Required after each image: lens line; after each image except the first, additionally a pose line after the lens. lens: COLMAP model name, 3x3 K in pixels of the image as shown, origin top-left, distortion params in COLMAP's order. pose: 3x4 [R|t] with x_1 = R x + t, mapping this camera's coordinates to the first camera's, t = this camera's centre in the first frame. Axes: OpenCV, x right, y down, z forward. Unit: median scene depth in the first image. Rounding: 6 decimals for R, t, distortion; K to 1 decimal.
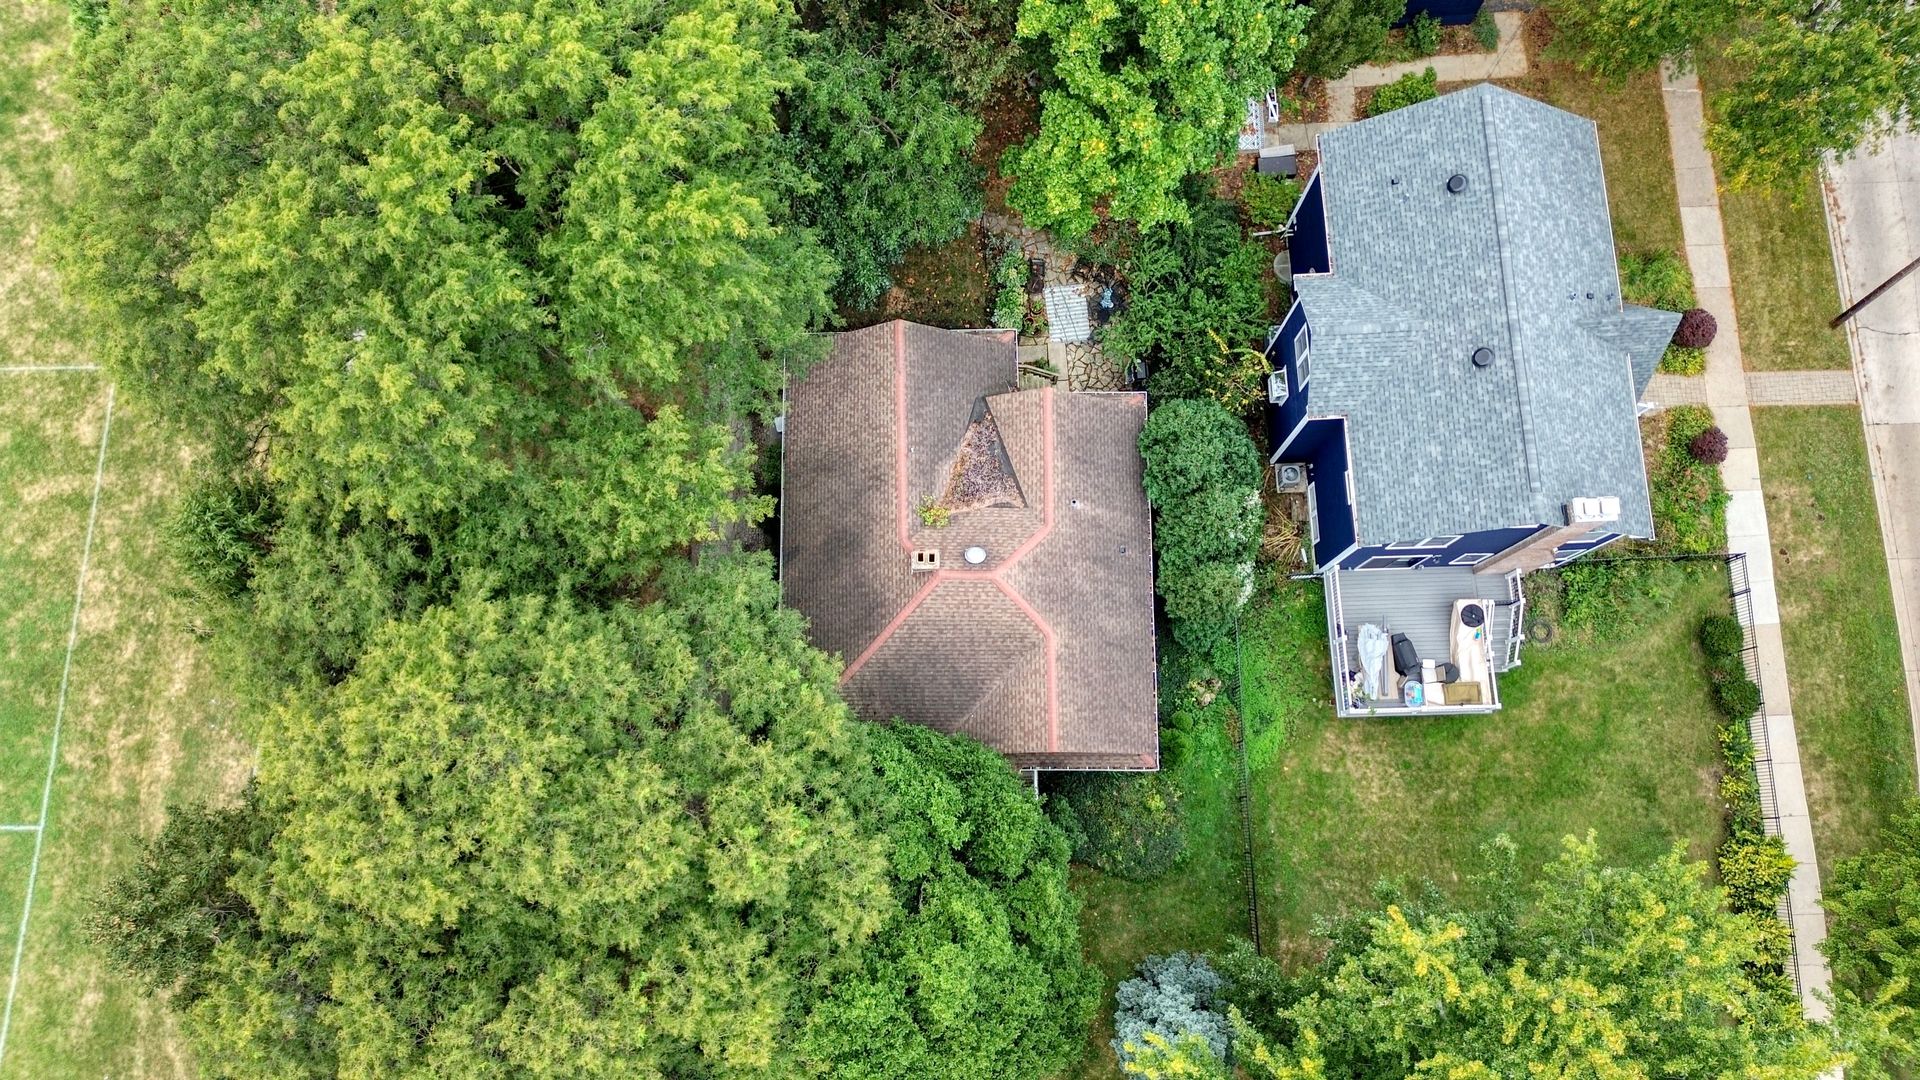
lens RADIAL K [[1329.0, 0, 958.4], [0, 1329.0, 547.3], [0, 0, 1]] dist [0.016397, -0.005913]
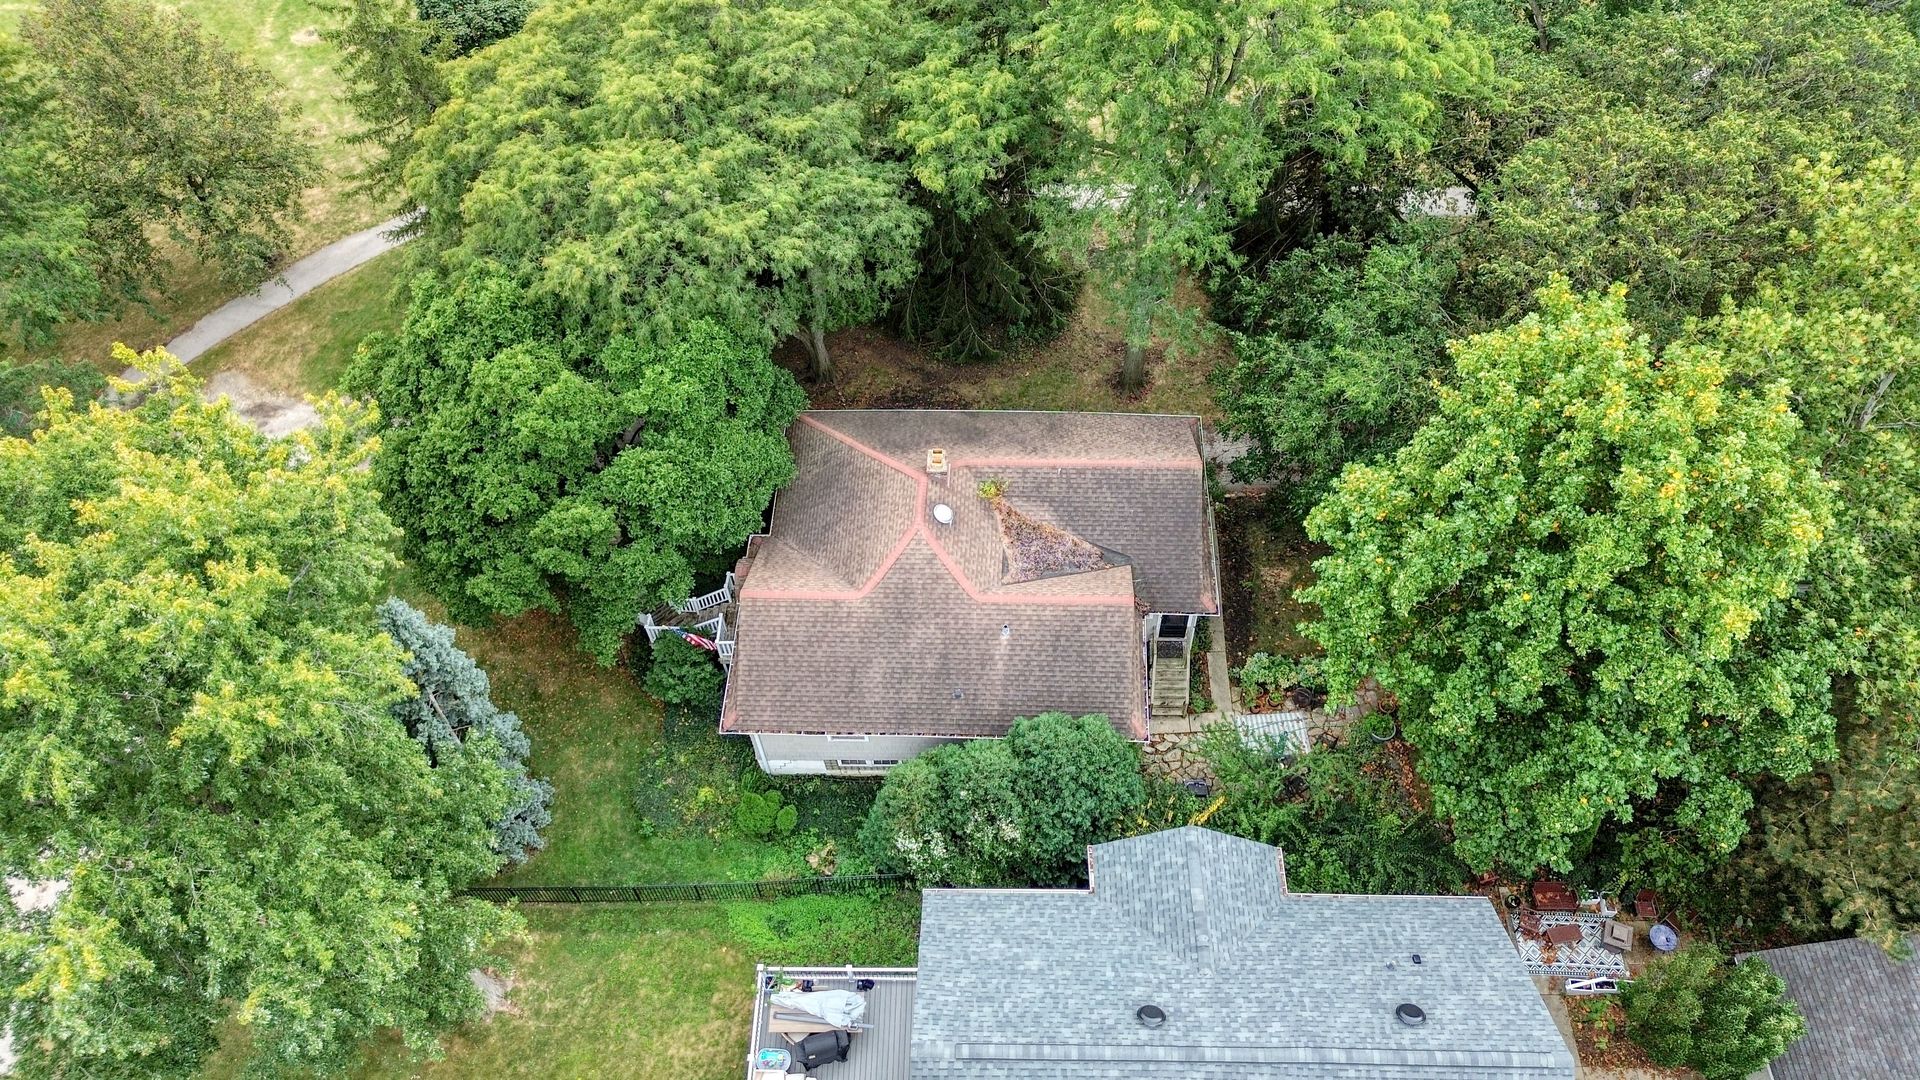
lens RADIAL K [[1350.7, 0, 958.6], [0, 1350.7, 536.4], [0, 0, 1]] dist [0.003028, -0.000126]
pose [[-0.048315, 0.823283, -0.565571, 0.592025], [-0.972309, 0.090853, 0.215314, -0.219715], [0.228648, 0.560313, 0.796096, 0.232993]]
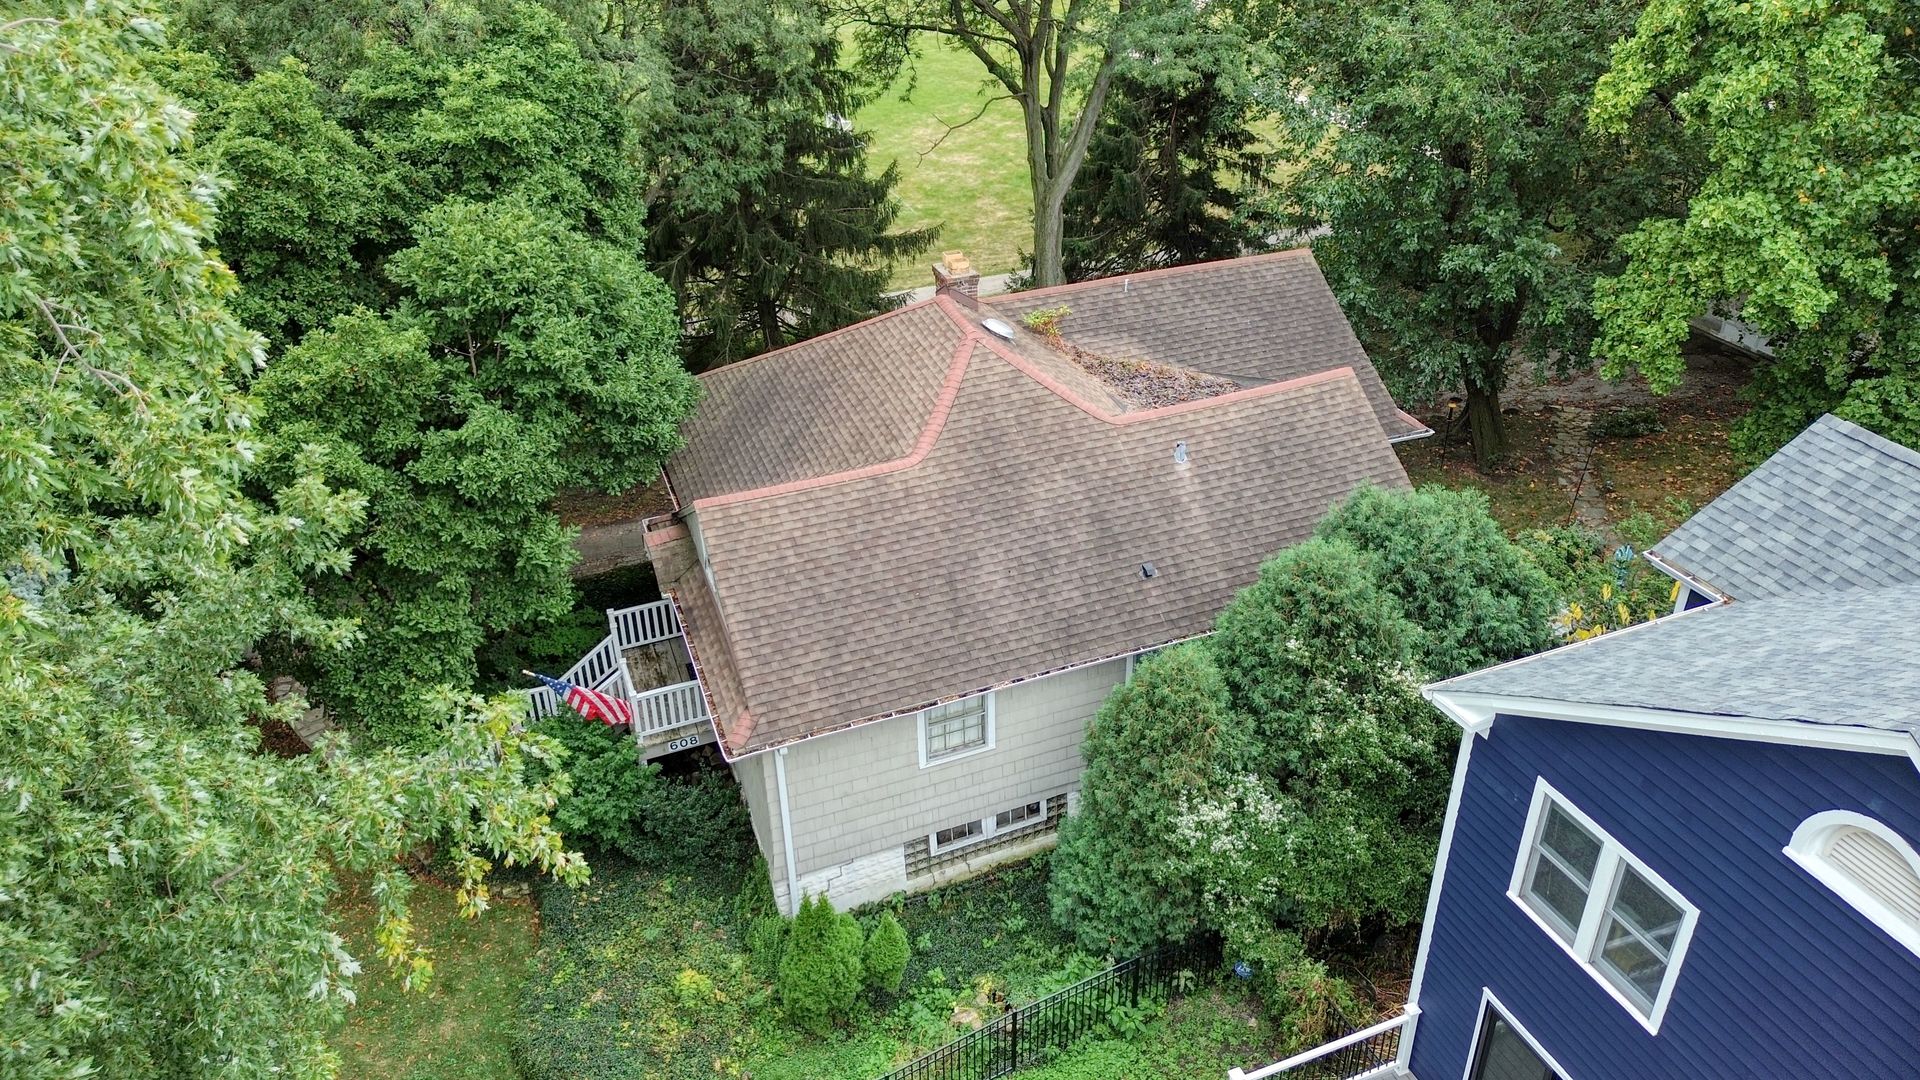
lens RADIAL K [[1364.9, 0, 949.5], [0, 1364.9, 551.4], [0, 0, 1]] dist [0.028713, -0.043720]
pose [[0.340462, 0.488782, -0.803229, 0.528400], [-0.915070, 0.368648, -0.163537, 0.156760], [0.216175, 0.790690, 0.572781, 0.750353]]
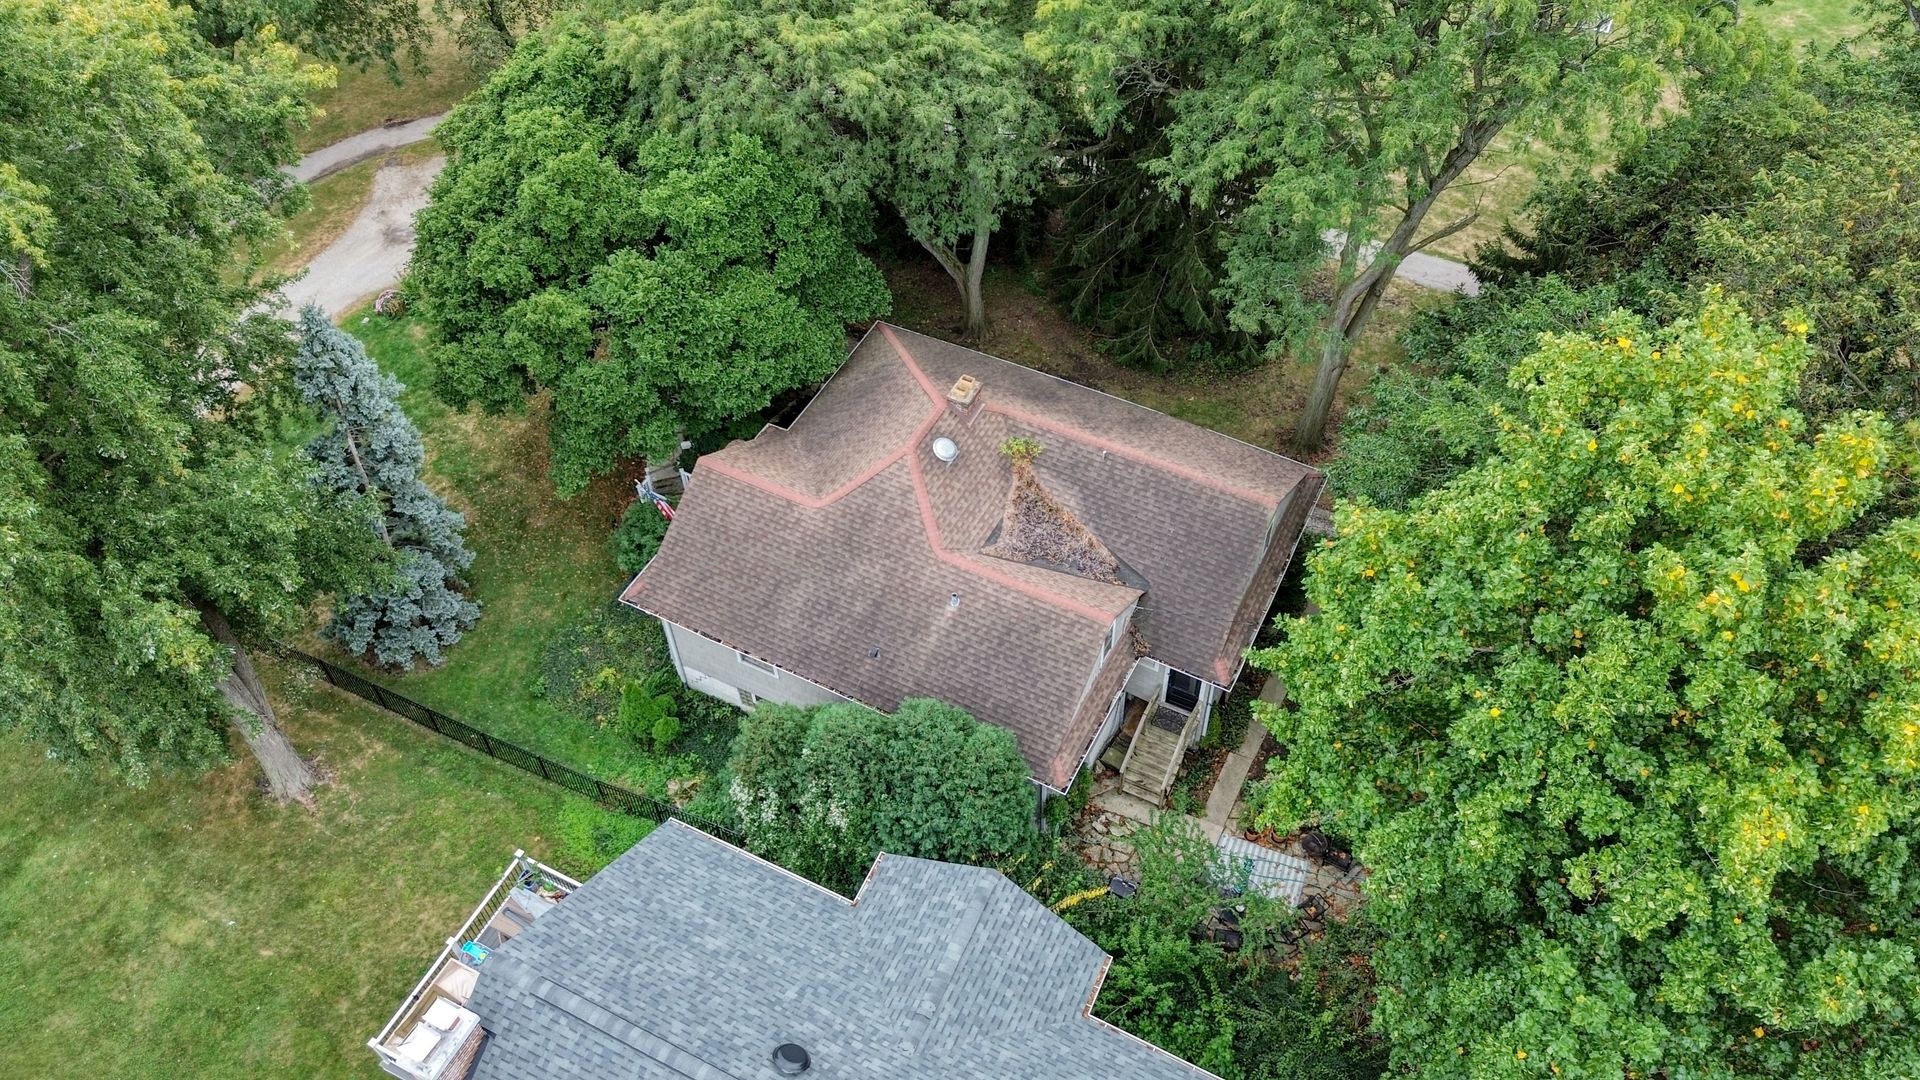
lens RADIAL K [[1372.3, 0, 967.5], [0, 1372.3, 520.4], [0, 0, 1]] dist [0.001173, -0.000823]
pose [[-0.468739, 0.673354, -0.571733, 0.522047], [-0.862368, -0.208643, 0.461291, -0.407698], [0.191324, 0.709269, 0.678478, 0.474235]]
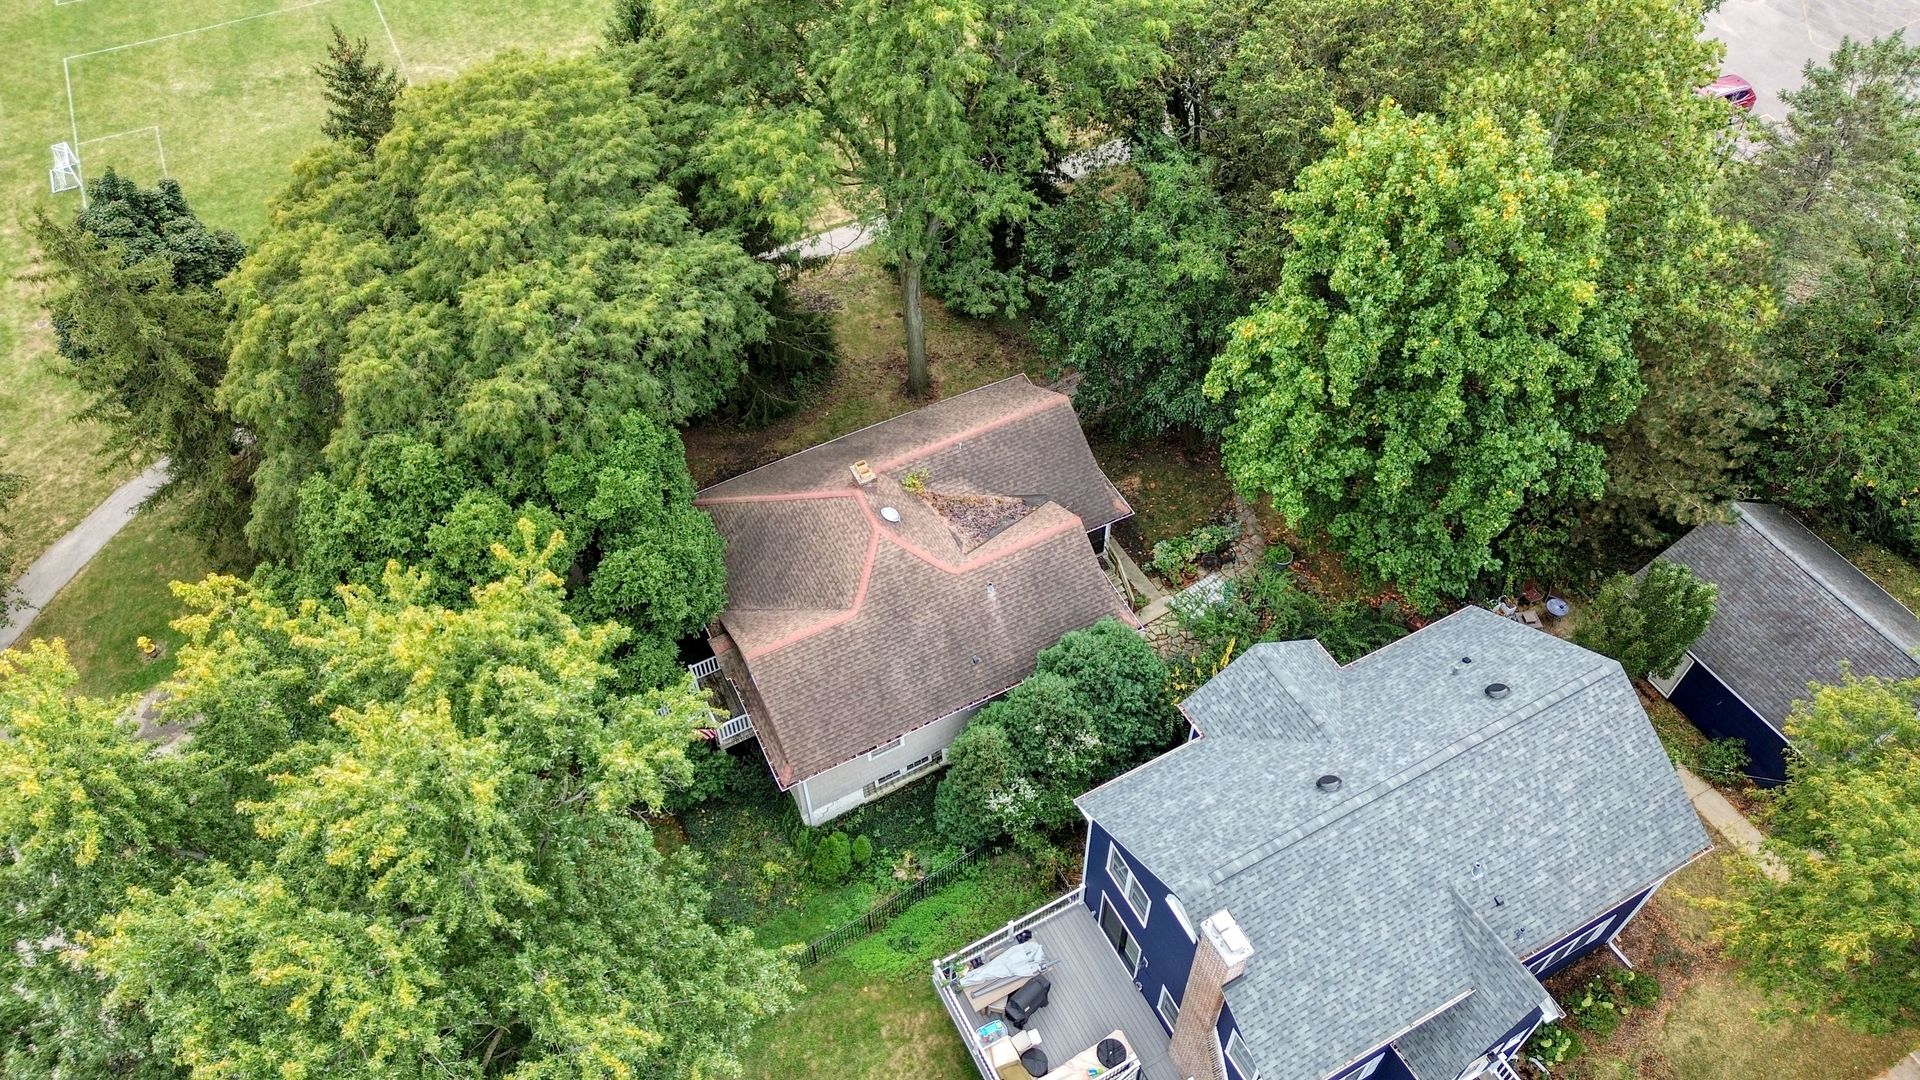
lens RADIAL K [[1344.6, 0, 965.3], [0, 1344.6, 536.2], [0, 0, 1]] dist [0.021735, -0.003087]
pose [[0.444095, 0.692627, -0.568373, 0.658558], [-0.874498, 0.473147, -0.106701, 0.075034], [0.195019, 0.544427, 0.815823, 0.166454]]
